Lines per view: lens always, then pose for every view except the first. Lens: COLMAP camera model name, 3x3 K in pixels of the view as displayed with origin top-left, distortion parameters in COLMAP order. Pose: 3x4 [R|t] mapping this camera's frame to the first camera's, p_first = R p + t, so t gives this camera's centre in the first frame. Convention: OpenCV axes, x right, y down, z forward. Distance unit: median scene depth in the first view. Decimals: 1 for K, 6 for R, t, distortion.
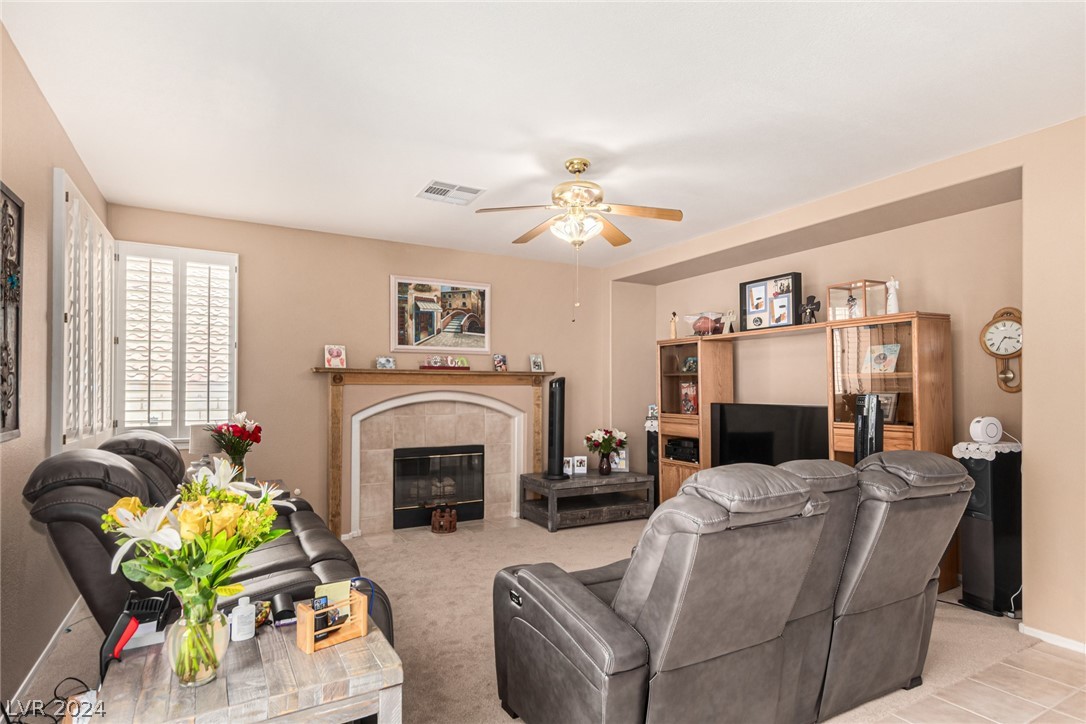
lens RADIAL K [[580.3, 0, 551.8], [0, 580.3, 384.1], [0, 0, 1]] dist [0.037385, -0.004929]
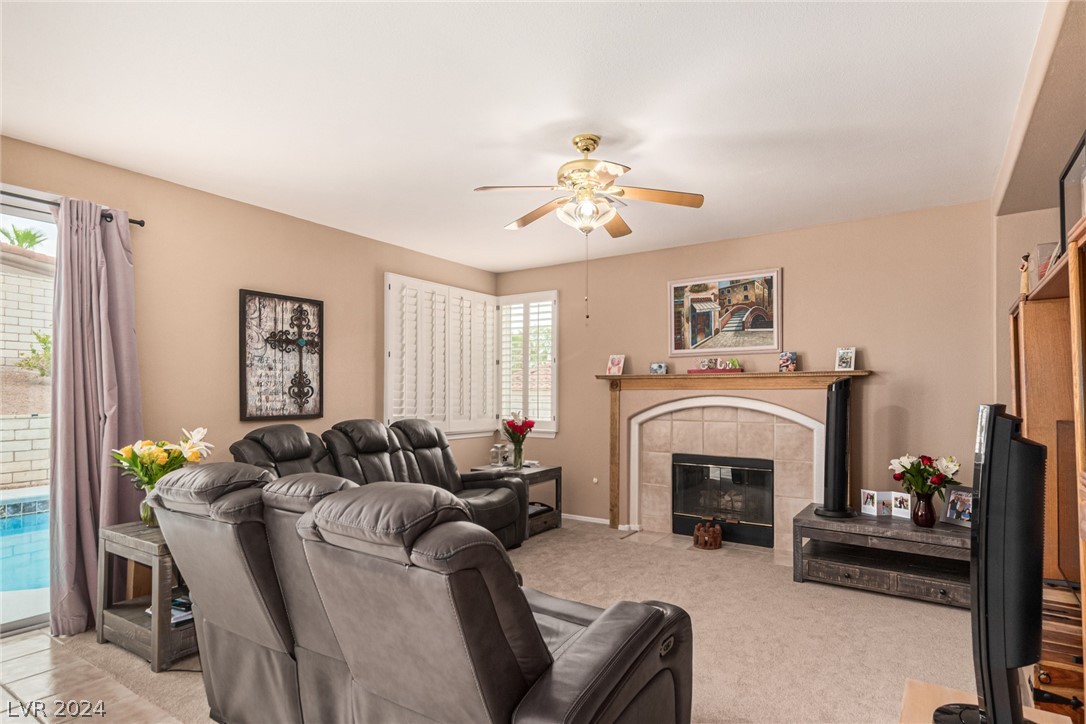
lens RADIAL K [[580.3, 0, 548.5], [0, 580.3, 387.0], [0, 0, 1]] dist [0.037385, -0.004929]
pose [[0.441900, -0.012212, -0.896981, 0.522036], [0.006317, 0.999925, -0.010501, 0.005774], [0.897042, -0.001026, 0.441944, 0.351278]]
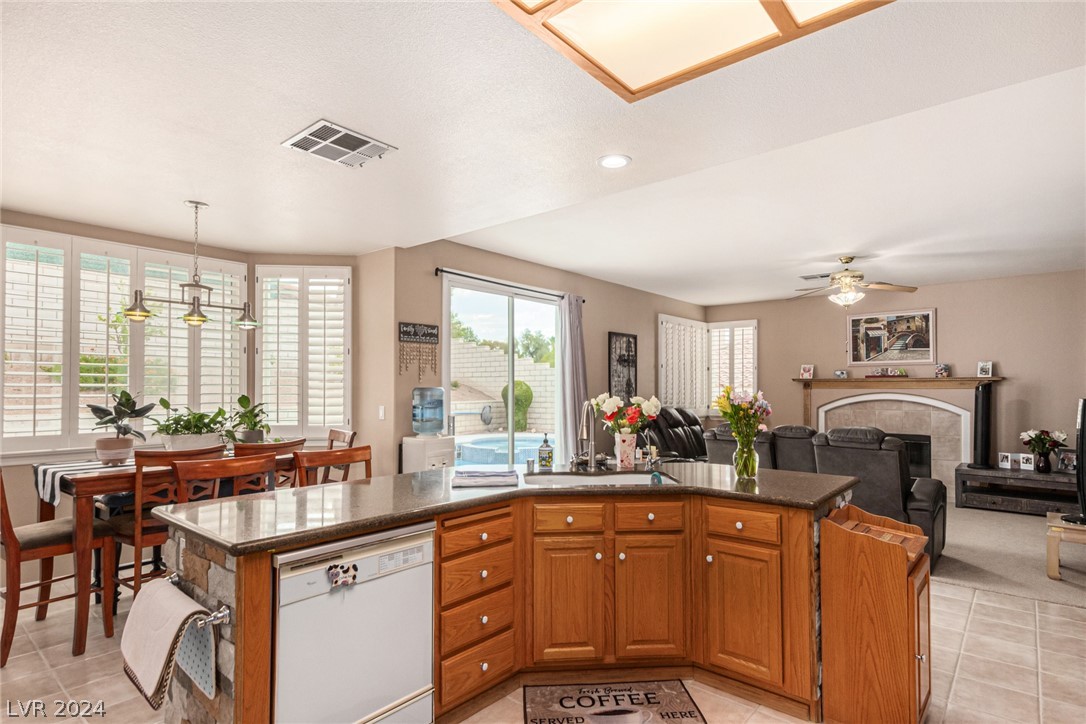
lens RADIAL K [[580.3, 0, 547.4], [0, 580.3, 376.4], [0, 0, 1]] dist [0.037385, -0.004929]
pose [[0.348568, -0.021811, -0.937030, 0.836842], [0.006542, 0.999761, -0.020837, -0.003595], [0.937261, 0.001133, 0.348627, -0.241638]]
